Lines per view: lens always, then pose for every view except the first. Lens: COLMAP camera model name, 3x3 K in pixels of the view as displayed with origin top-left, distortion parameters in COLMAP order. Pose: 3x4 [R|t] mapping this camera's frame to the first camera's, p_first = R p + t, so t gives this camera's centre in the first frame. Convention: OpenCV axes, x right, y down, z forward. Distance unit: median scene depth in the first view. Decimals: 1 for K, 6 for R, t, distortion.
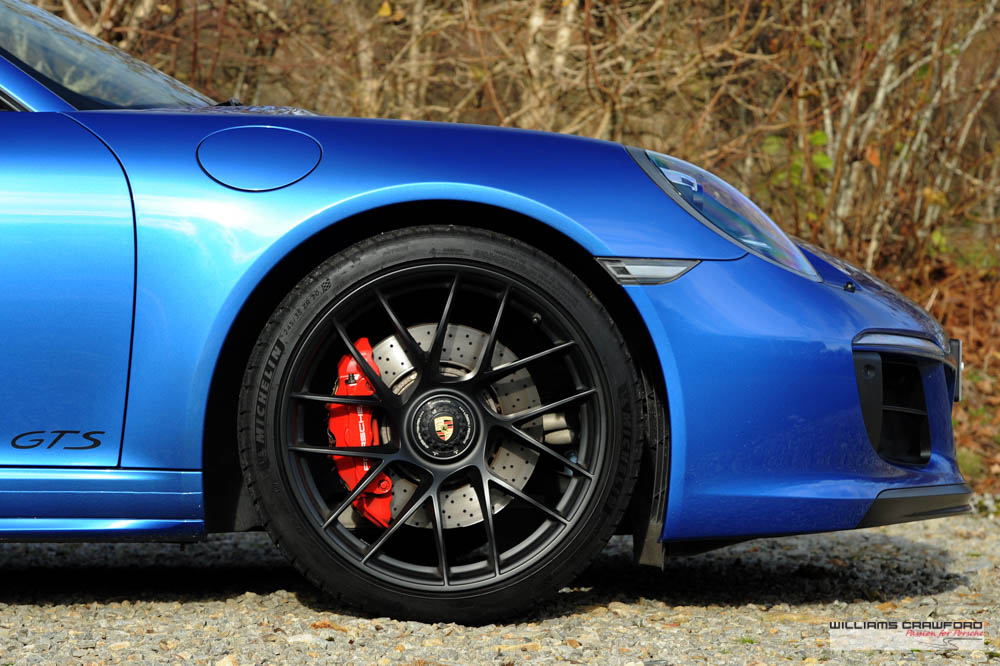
lens RADIAL K [[3600.2, 0, 500.0], [0, 3600.2, 333.0], [0, 0, 1]] dist [-0.029713, -0.338852]
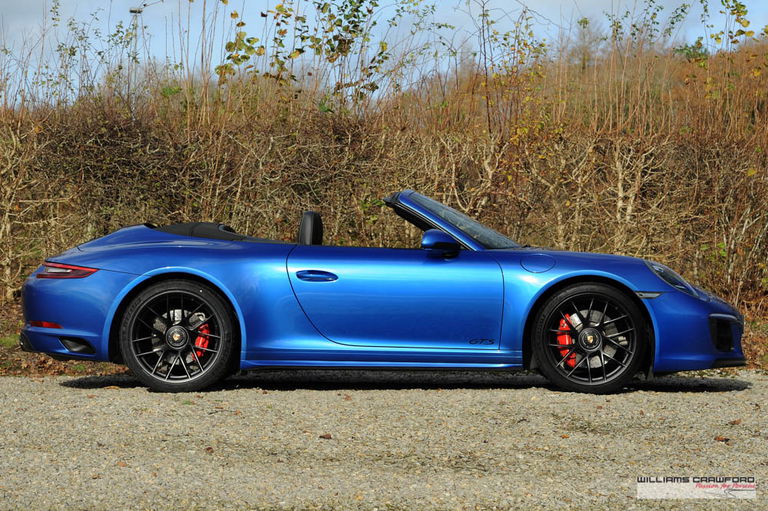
lens RADIAL K [[2210.2, 0, 384.0], [0, 2210.2, 255.5], [0, 0, 1]] dist [0.366003, -1.096918]
pose [[0.994872, -0.000016, -0.101139, 0.003330], [-0.002772, 0.999620, -0.027427, 0.004304], [0.101101, 0.027567, 0.994494, -1.183299]]
